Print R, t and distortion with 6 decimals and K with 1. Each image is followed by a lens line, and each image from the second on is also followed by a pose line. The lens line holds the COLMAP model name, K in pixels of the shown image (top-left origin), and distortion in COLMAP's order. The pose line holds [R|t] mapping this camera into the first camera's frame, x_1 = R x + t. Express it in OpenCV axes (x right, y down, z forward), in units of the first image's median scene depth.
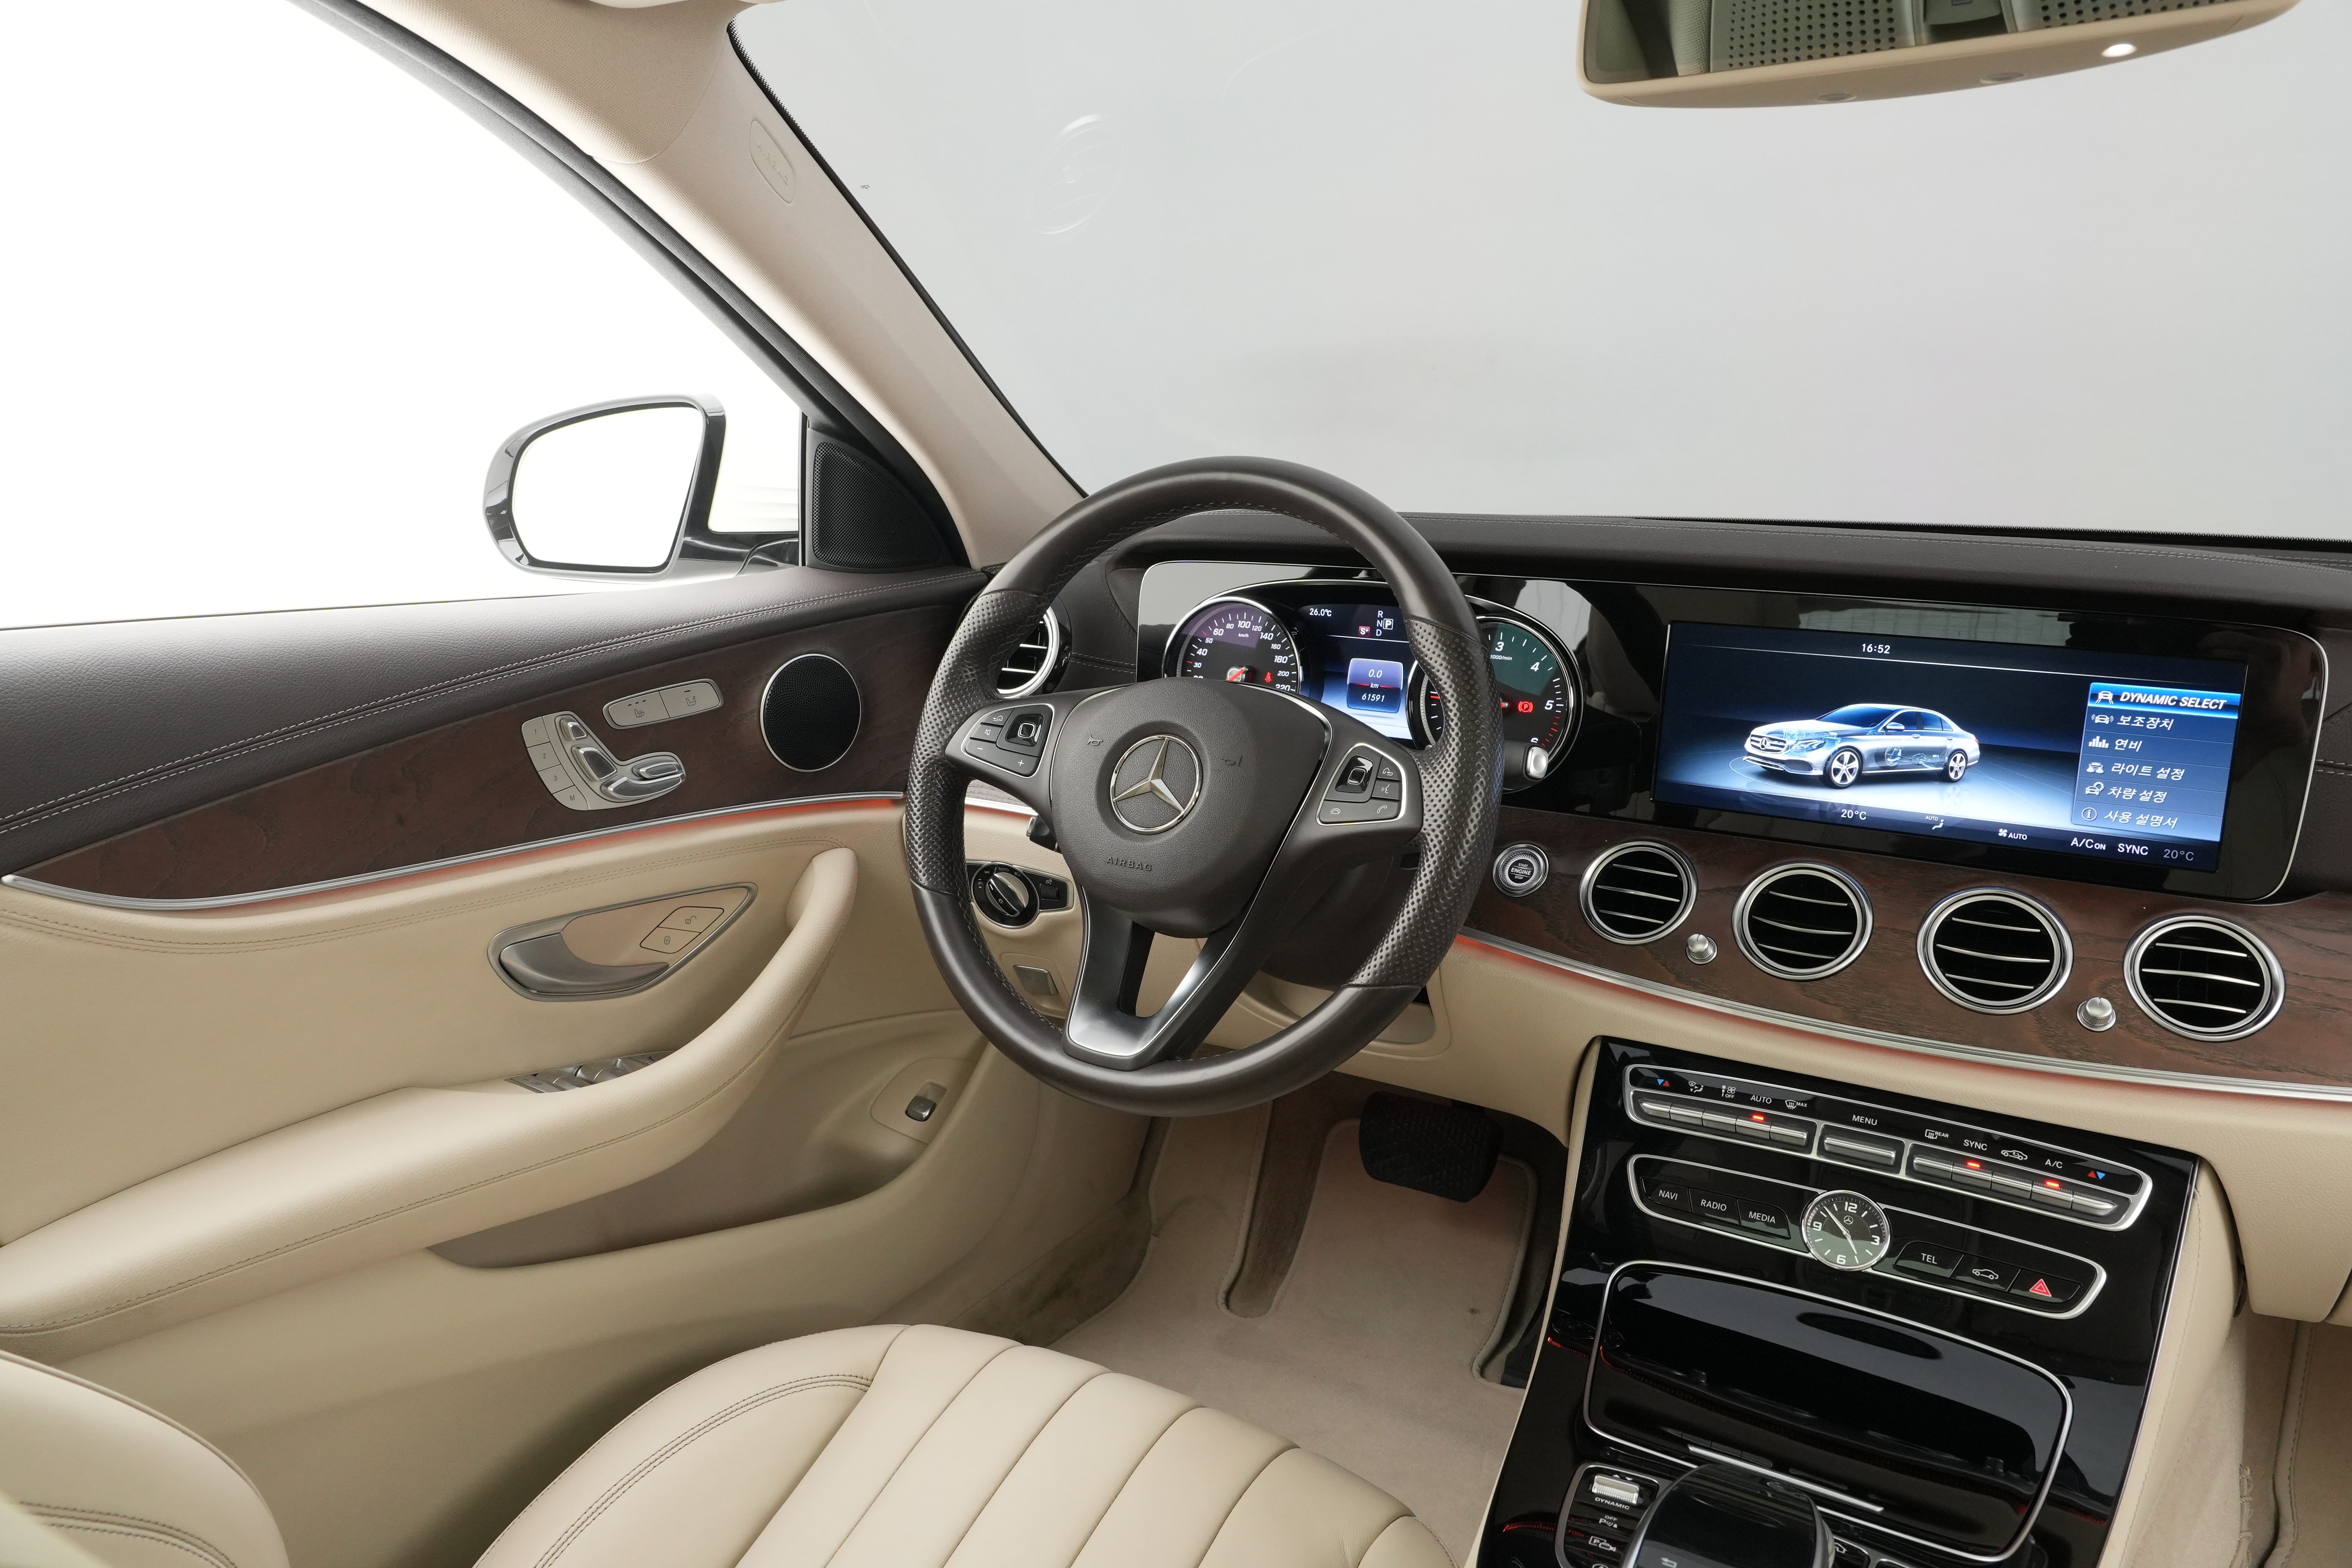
lens RADIAL K [[1565.0, 0, 1174.2], [0, 1565.0, 770.1], [0, 0, 1]] dist [-0.005071, 0.005141]
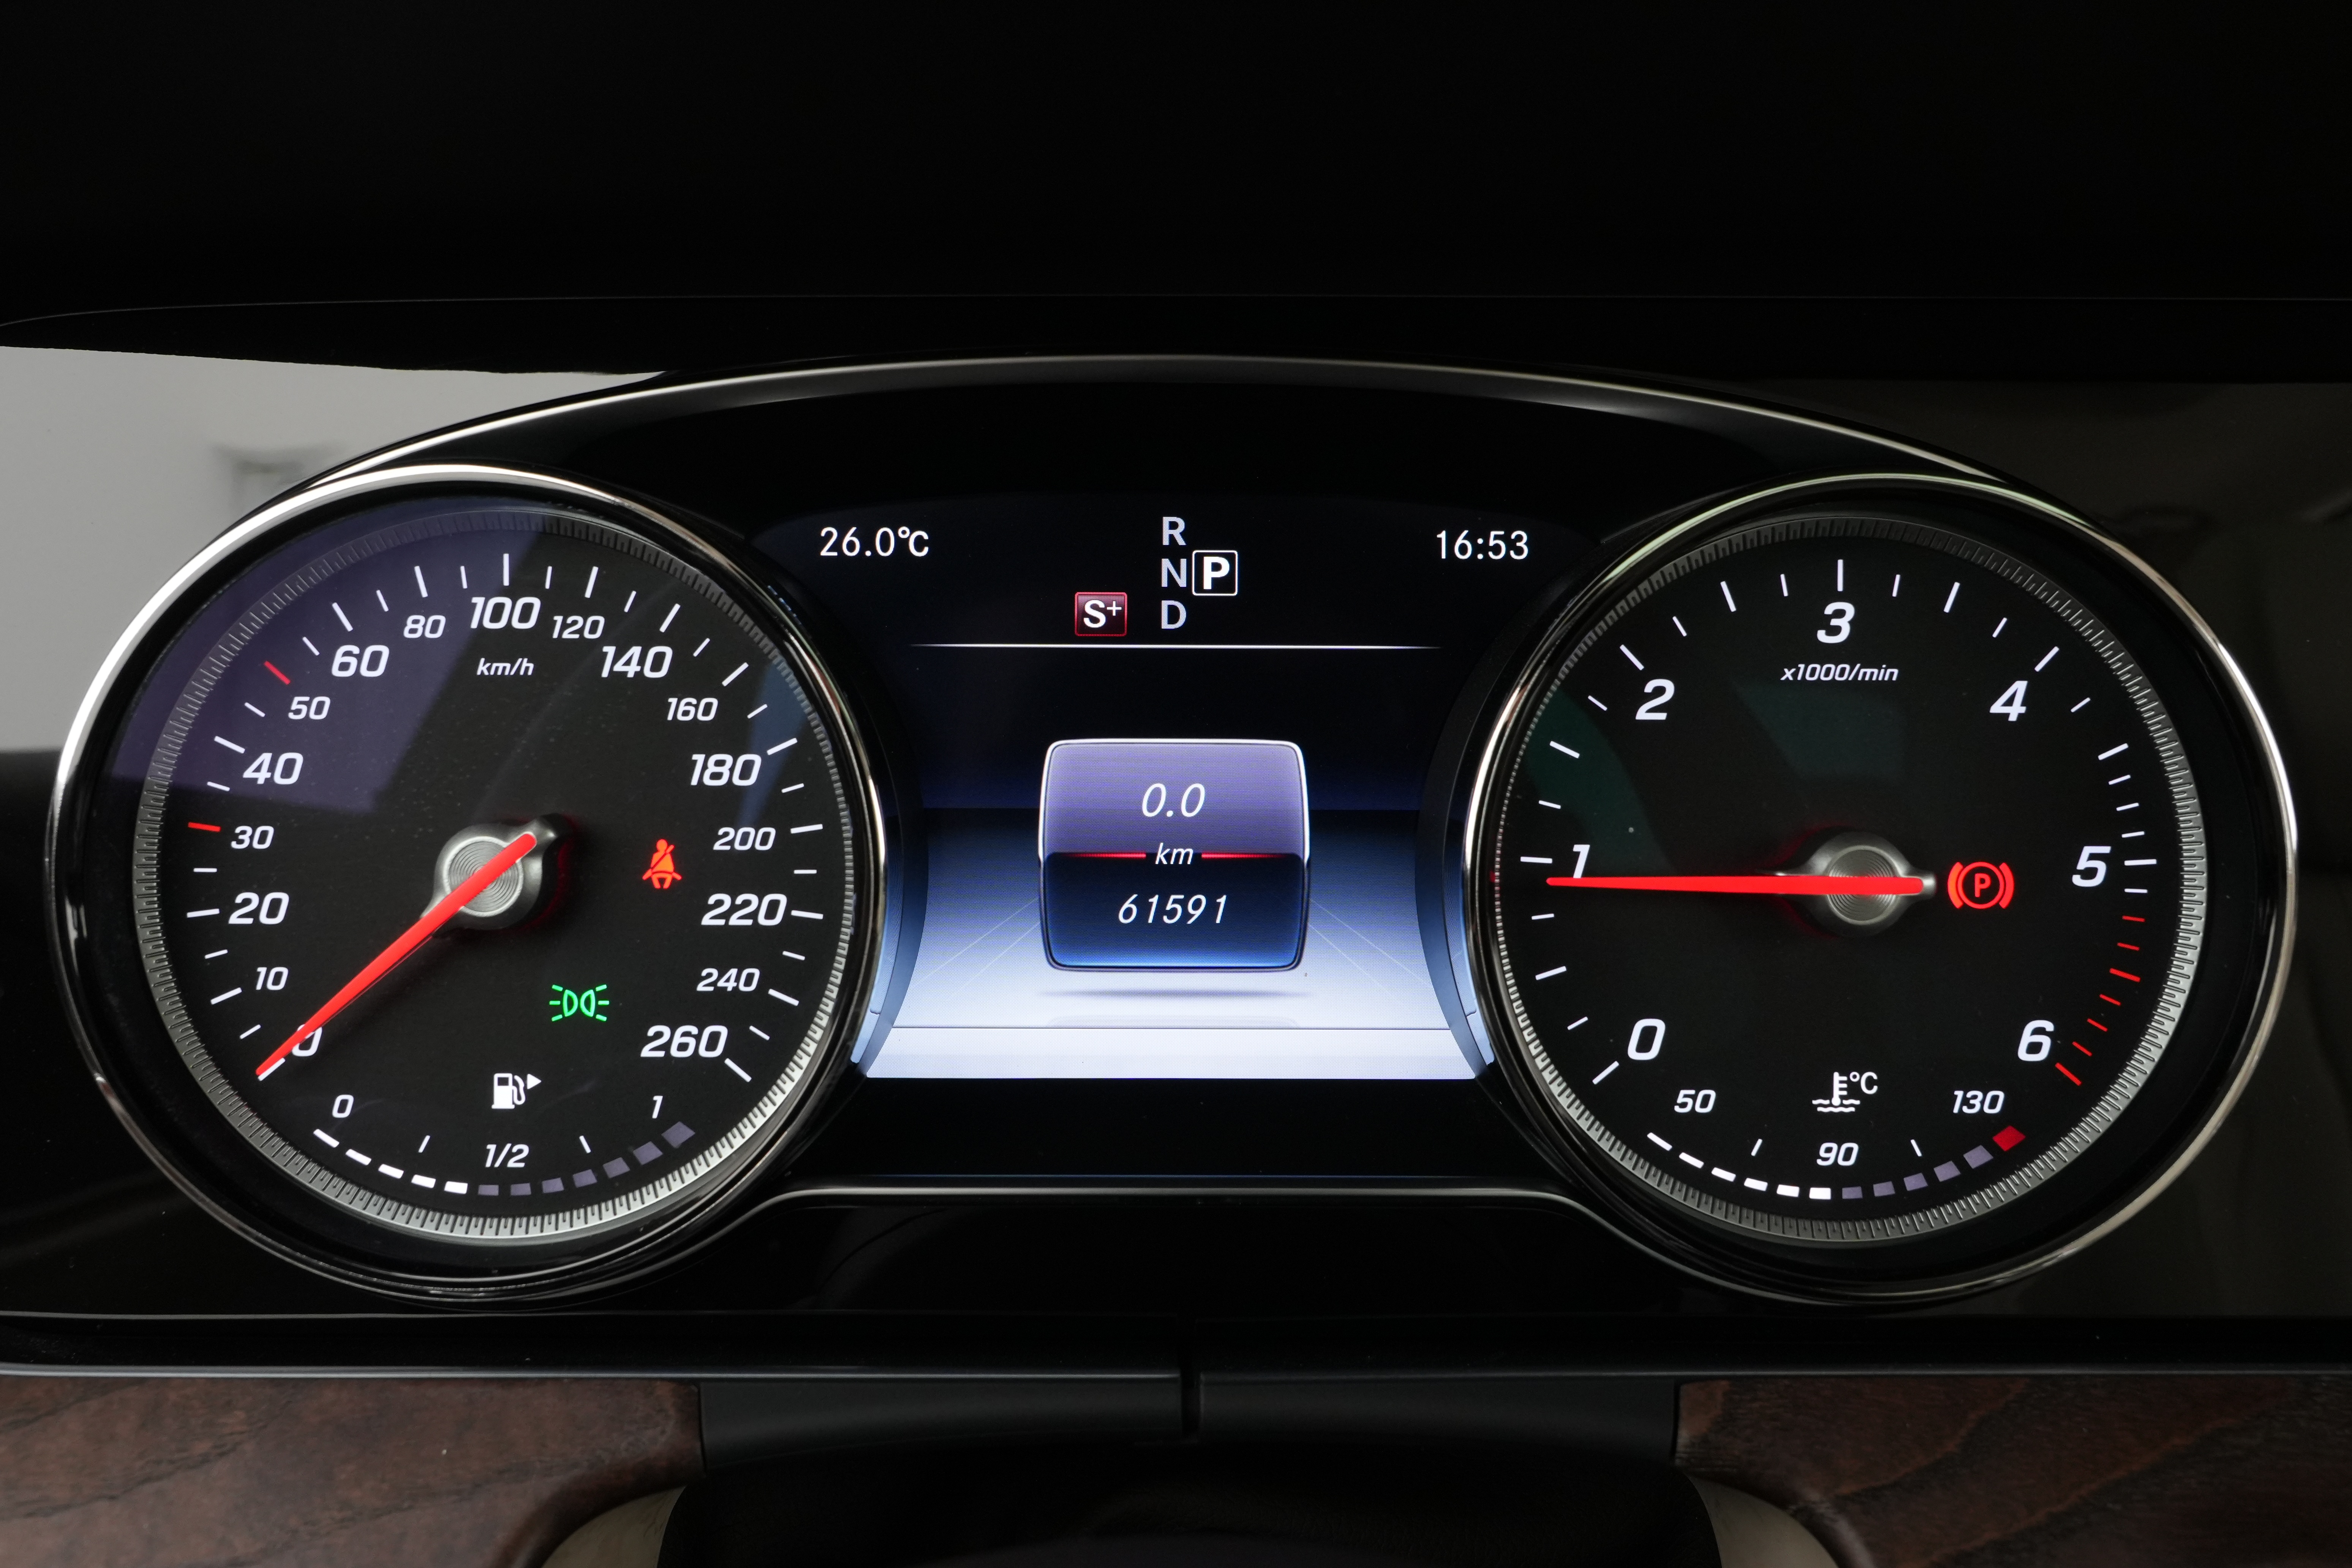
lens RADIAL K [[1897.4, 0, 1166.3], [0, 1897.4, 791.2], [0, 0, 1]] dist [-0.000350, 0.001705]
pose [[0.849922, -0.077928, 0.521114, -0.012524], [0.115744, 0.992459, -0.040362, -0.055824], [-0.514039, 0.094621, 0.852532, 0.824636]]
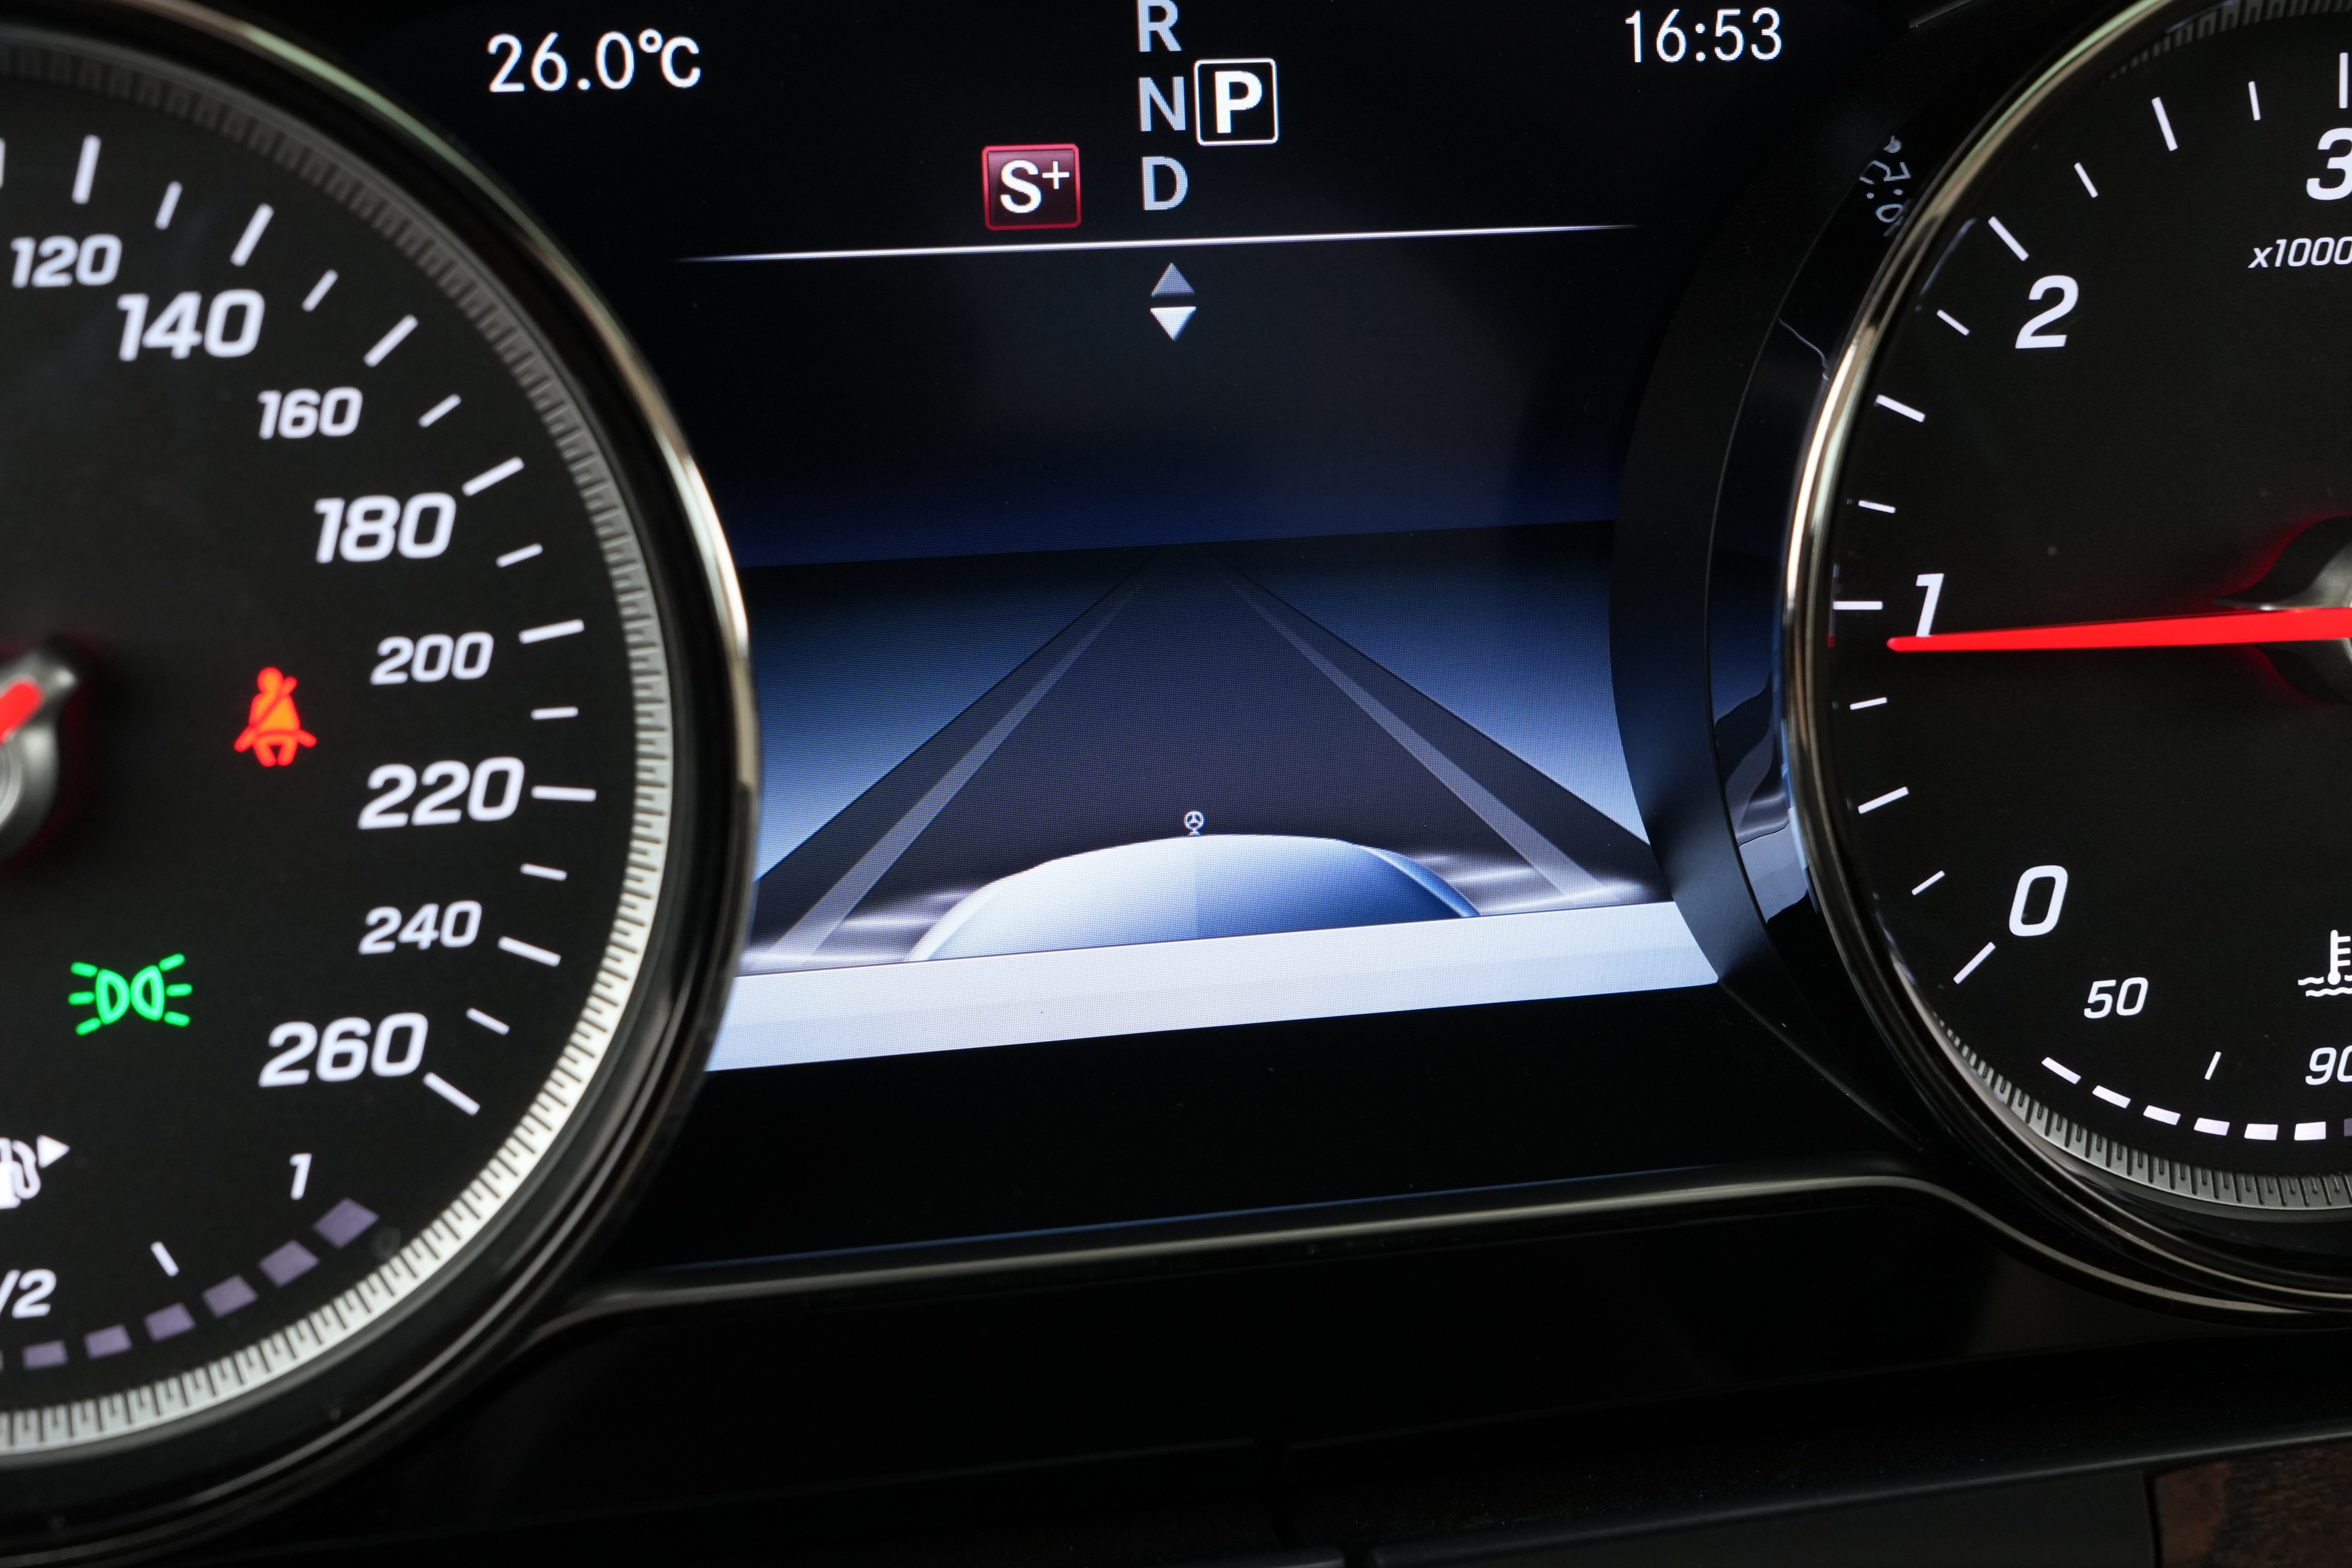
lens RADIAL K [[3301.3, 0, 1172.5], [0, 3301.3, 785.9], [0, 0, 1]] dist [-0.005353, 0.000000]
pose [[0.721189, -0.199829, 0.663291, -0.047461], [0.167818, 0.979368, 0.112587, -0.075731], [-0.672104, 0.030116, 0.739844, 0.868153]]
